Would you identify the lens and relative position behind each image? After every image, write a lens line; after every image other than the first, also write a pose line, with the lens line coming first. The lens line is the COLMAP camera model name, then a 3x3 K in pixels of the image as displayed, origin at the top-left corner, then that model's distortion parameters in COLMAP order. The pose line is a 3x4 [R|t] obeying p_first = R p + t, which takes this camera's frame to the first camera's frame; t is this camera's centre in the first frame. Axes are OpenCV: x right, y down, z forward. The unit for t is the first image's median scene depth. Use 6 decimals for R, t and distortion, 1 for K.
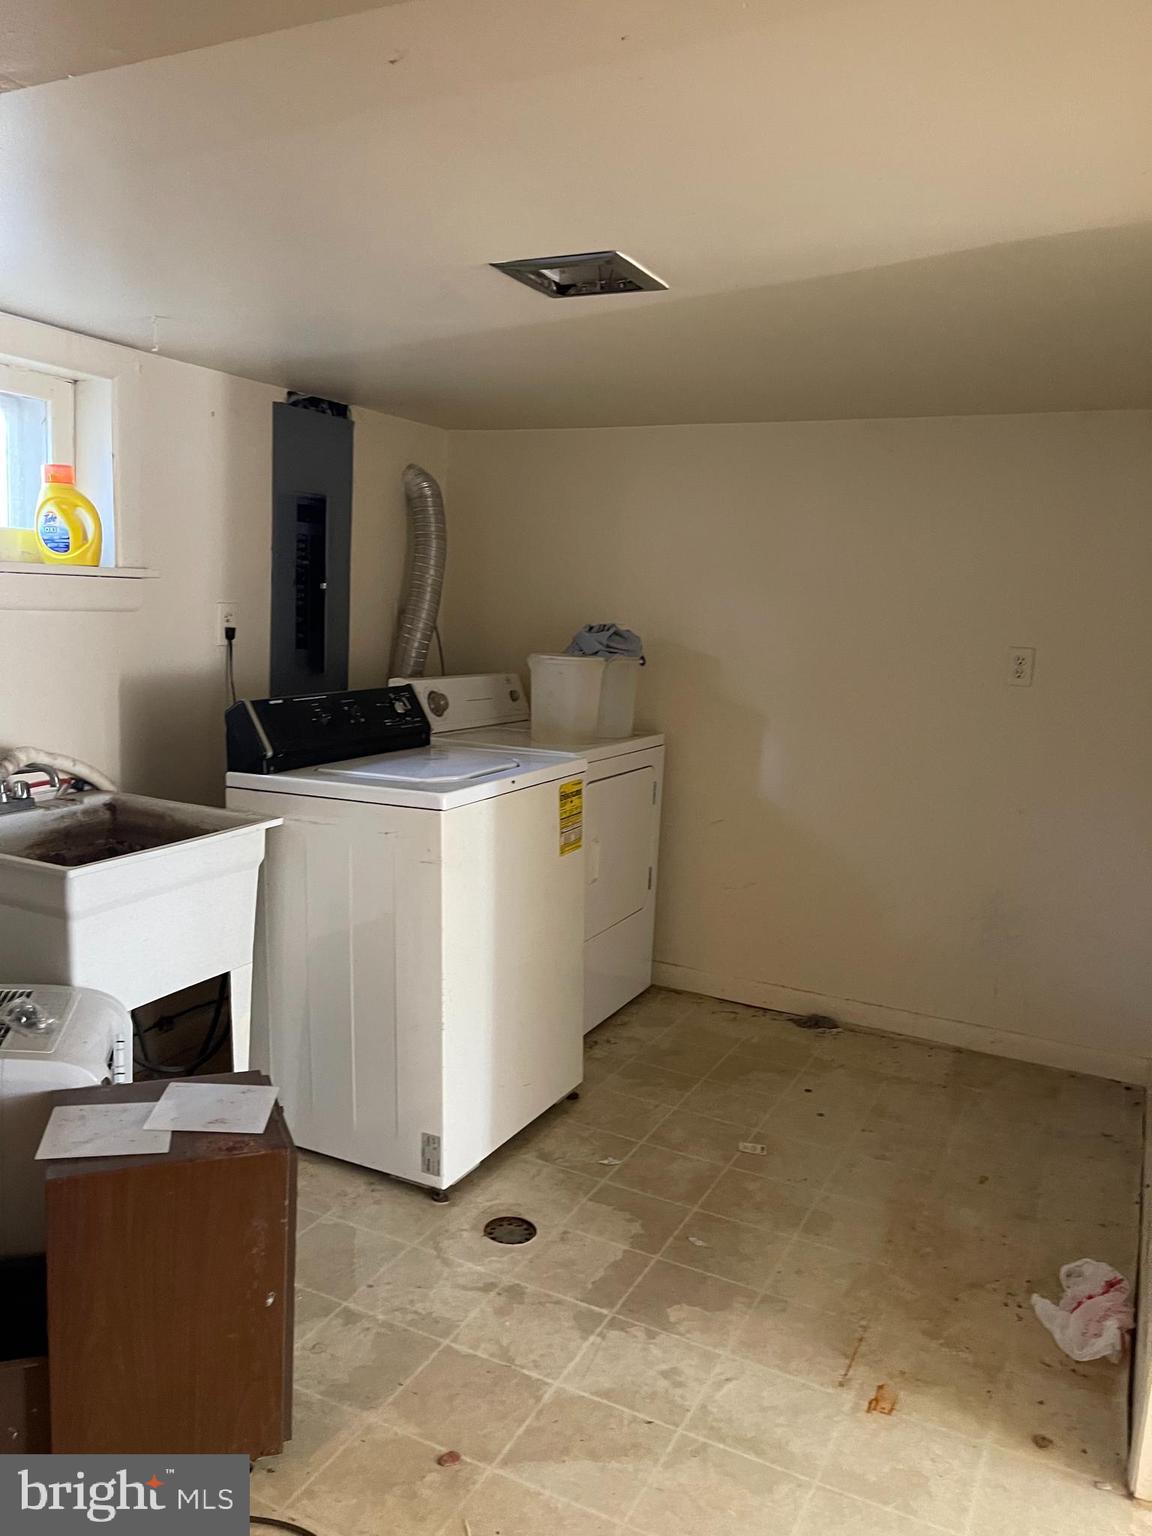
lens RADIAL K [[1162.1, 0, 576.0], [0, 1162.1, 768.0], [0, 0, 1]] dist [0.050498, -0.001986]
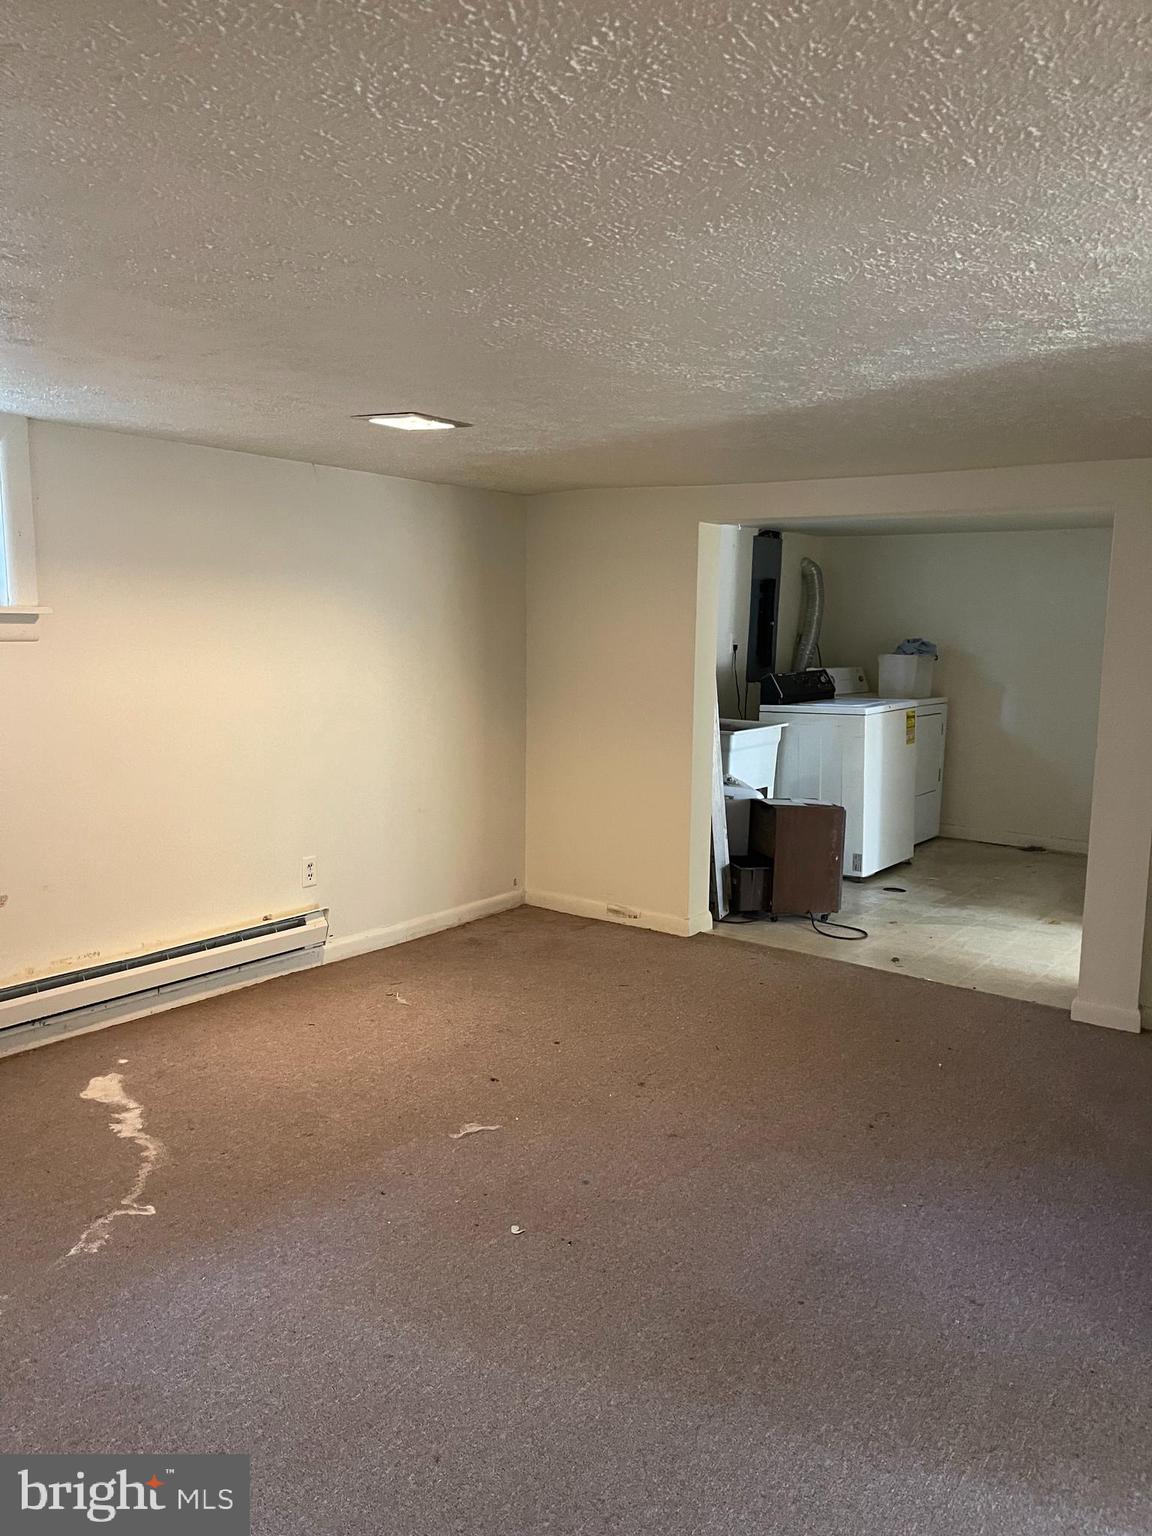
lens RADIAL K [[1162.1, 0, 576.0], [0, 1162.1, 768.0], [0, 0, 1]] dist [0.050498, -0.001986]
pose [[0.983094, -0.002027, -0.183089, -0.196298], [-0.002182, 0.999738, -0.022785, 0.151650], [0.183087, 0.022800, 0.982832, -1.115669]]
